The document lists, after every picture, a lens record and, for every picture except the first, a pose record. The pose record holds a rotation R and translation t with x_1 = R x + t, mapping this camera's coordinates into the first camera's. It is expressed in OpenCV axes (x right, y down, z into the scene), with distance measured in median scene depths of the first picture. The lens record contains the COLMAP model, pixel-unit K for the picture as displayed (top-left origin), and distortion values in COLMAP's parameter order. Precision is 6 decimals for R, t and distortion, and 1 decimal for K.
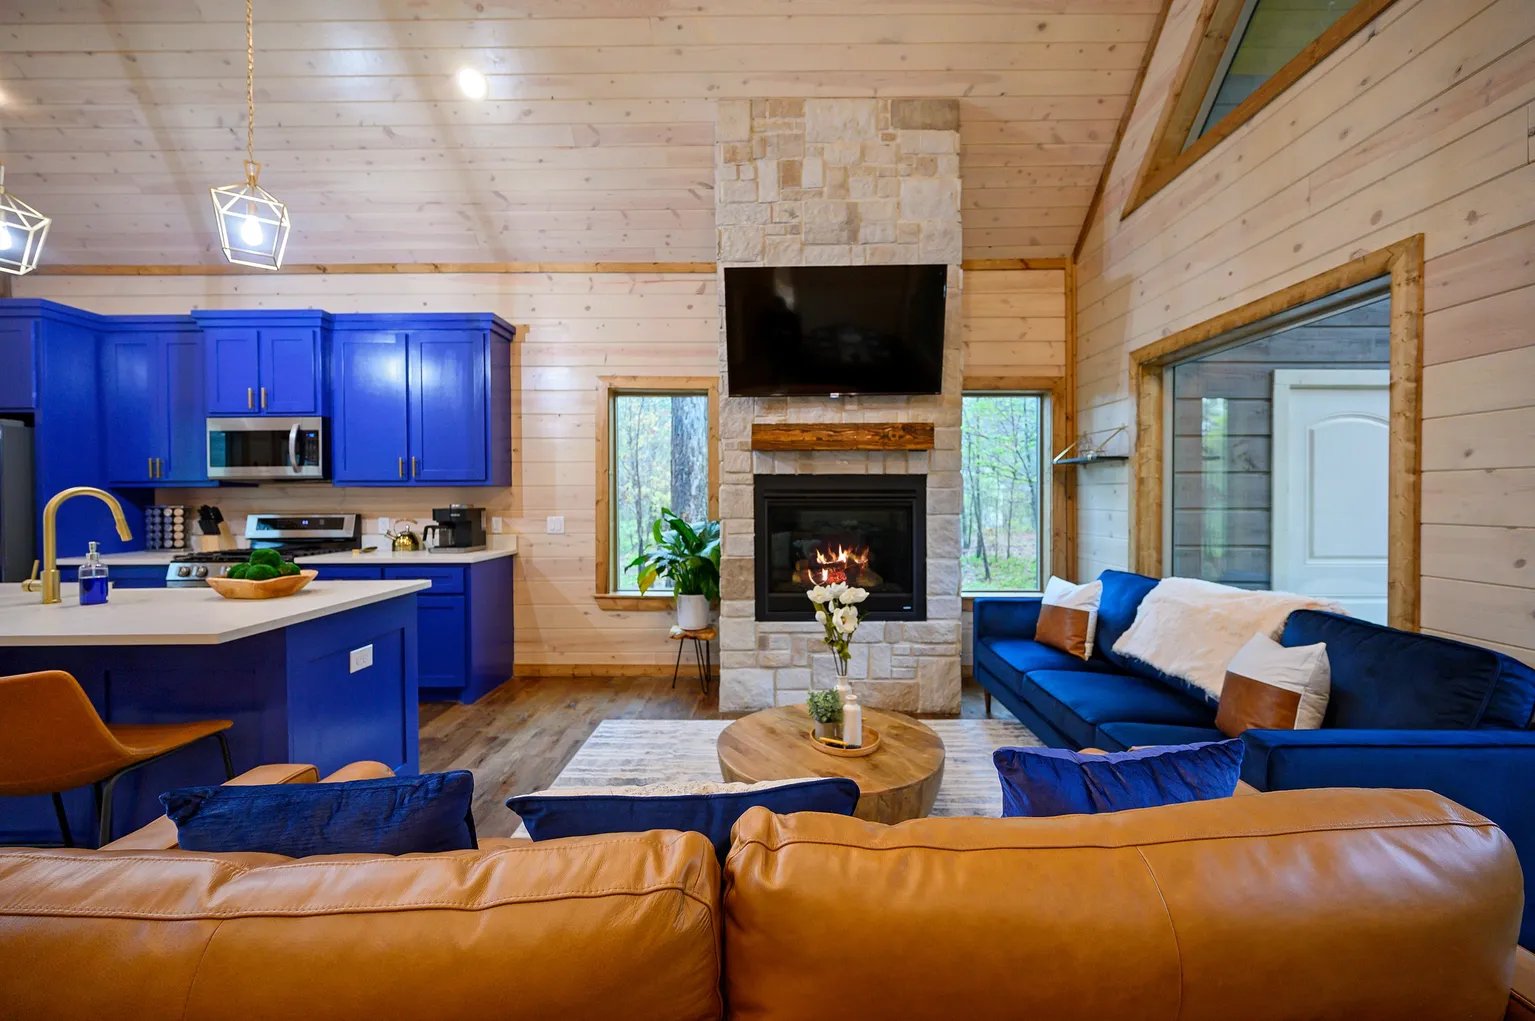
lens RADIAL K [[615.5, 0, 768.8], [0, 615.5, 503.6], [0, 0, 1]] dist [0.000369, 0.000138]
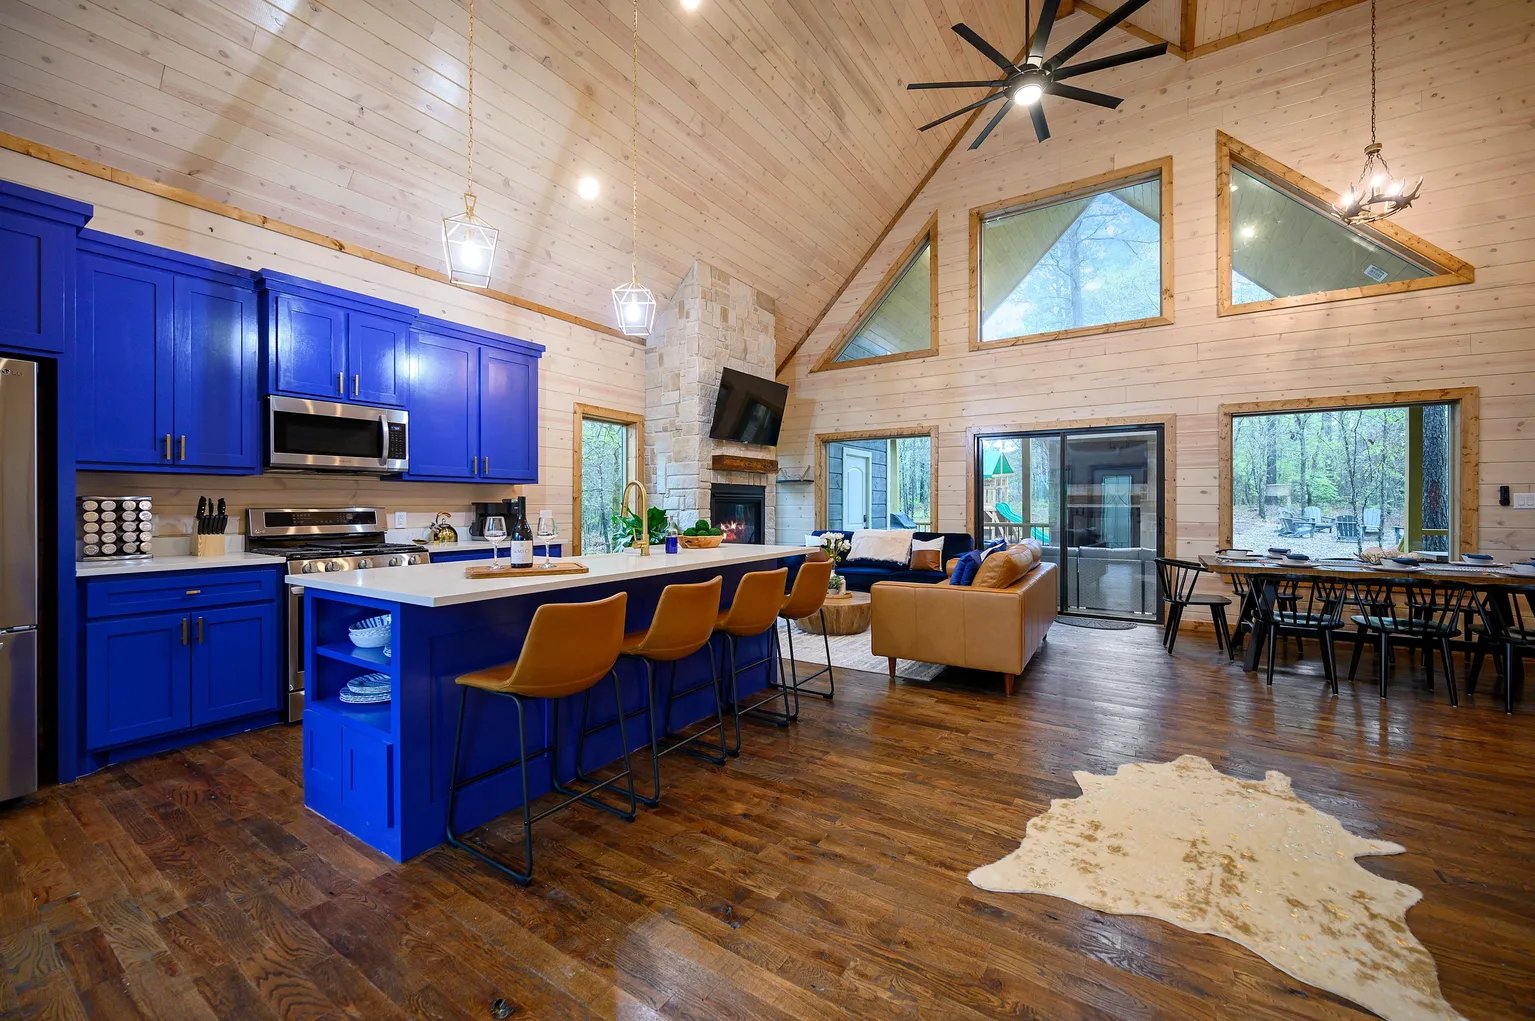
lens RADIAL K [[608.7, 0, 767.5], [0, 608.7, 510.5], [0, 0, 1]] dist [-0.000660, -0.000062]
pose [[0.541725, -0.003459, 0.840548, -1.376747], [0.008840, 0.999960, -0.001582, 0.033308], [-0.840509, 0.008287, 0.541734, -0.051426]]
